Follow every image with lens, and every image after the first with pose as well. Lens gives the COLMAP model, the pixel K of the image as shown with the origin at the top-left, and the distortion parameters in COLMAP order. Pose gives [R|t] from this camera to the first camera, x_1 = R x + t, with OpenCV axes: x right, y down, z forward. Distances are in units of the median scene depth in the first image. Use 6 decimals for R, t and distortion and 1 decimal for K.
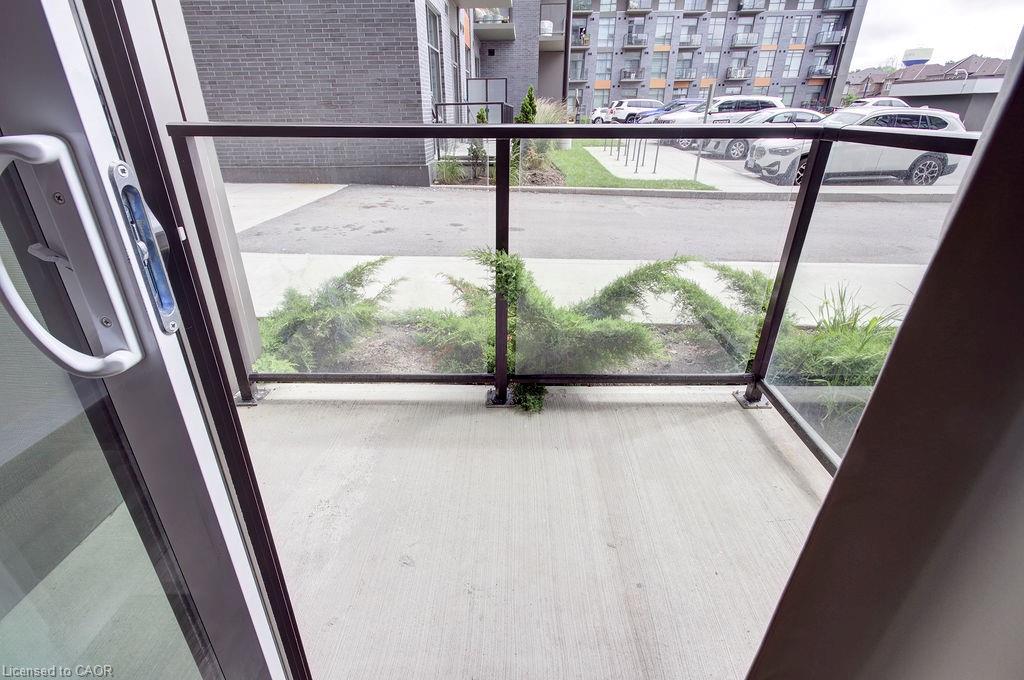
lens RADIAL K [[468.6, 0, 510.6], [0, 468.6, 357.8], [0, 0, 1]] dist [0.013086, -0.001118]
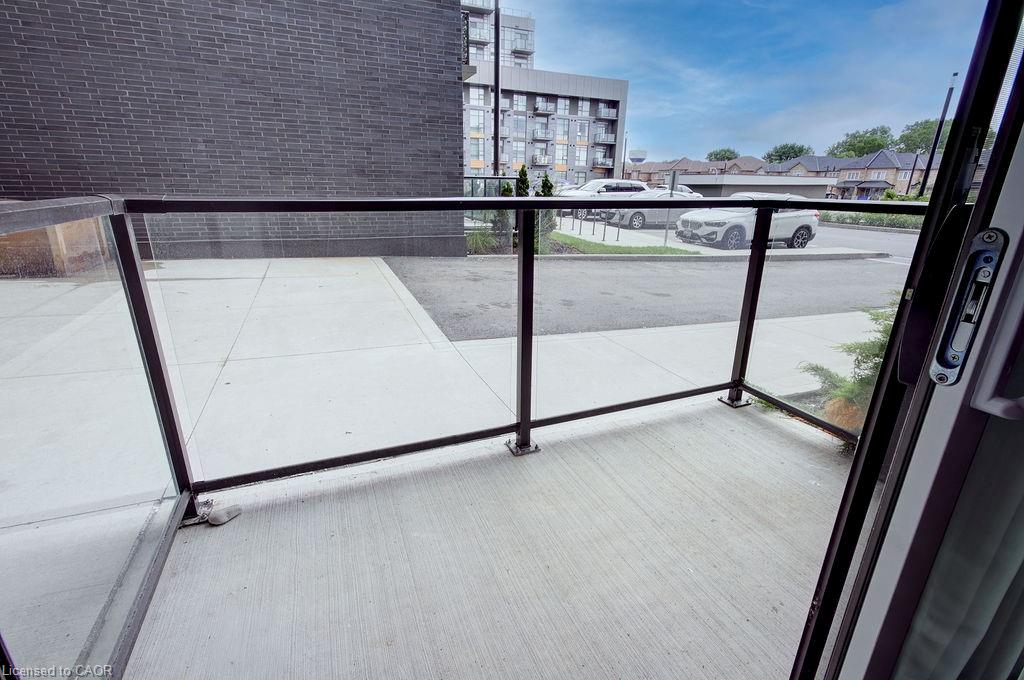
lens RADIAL K [[468.6, 0, 512.4], [0, 468.6, 350.8], [0, 0, 1]] dist [0.013086, -0.001118]
pose [[0.918039, -0.101079, 0.383389, -0.285345], [0.155064, 0.981473, -0.112546, -0.034924], [-0.364910, 0.162771, 0.916704, 0.075777]]
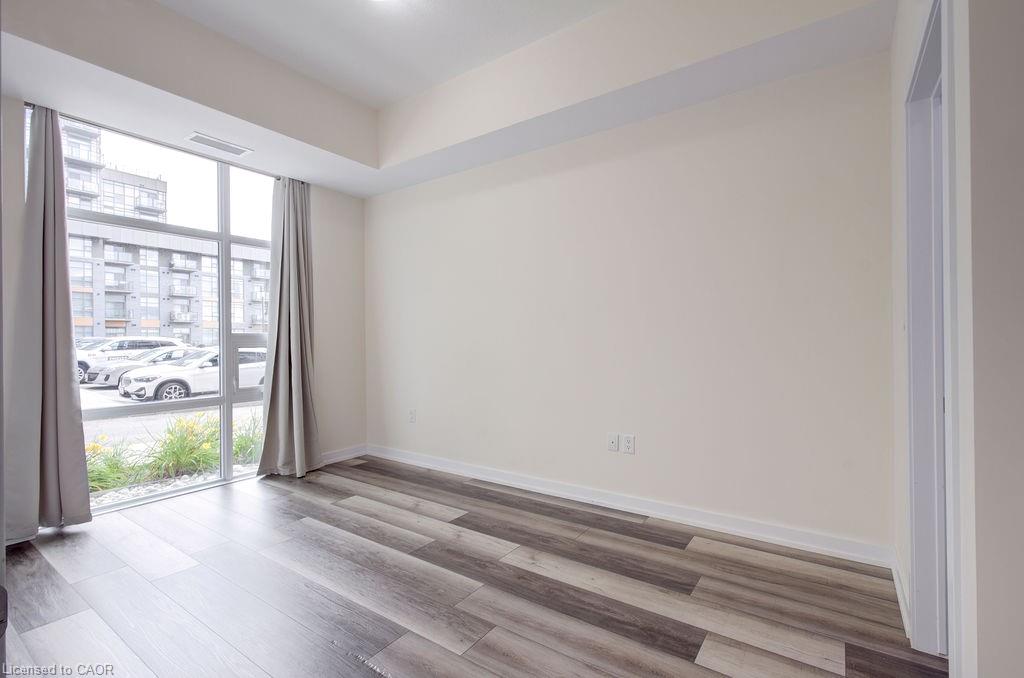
lens RADIAL K [[468.6, 0, 539.0], [0, 468.6, 339.5], [0, 0, 1]] dist [0.013086, -0.001118]
pose [[0.540131, 0.007818, 0.841544, 0.073268], [0.395573, 0.880251, -0.262070, 0.117209], [-0.742819, 0.474445, 0.472358, -0.227066]]
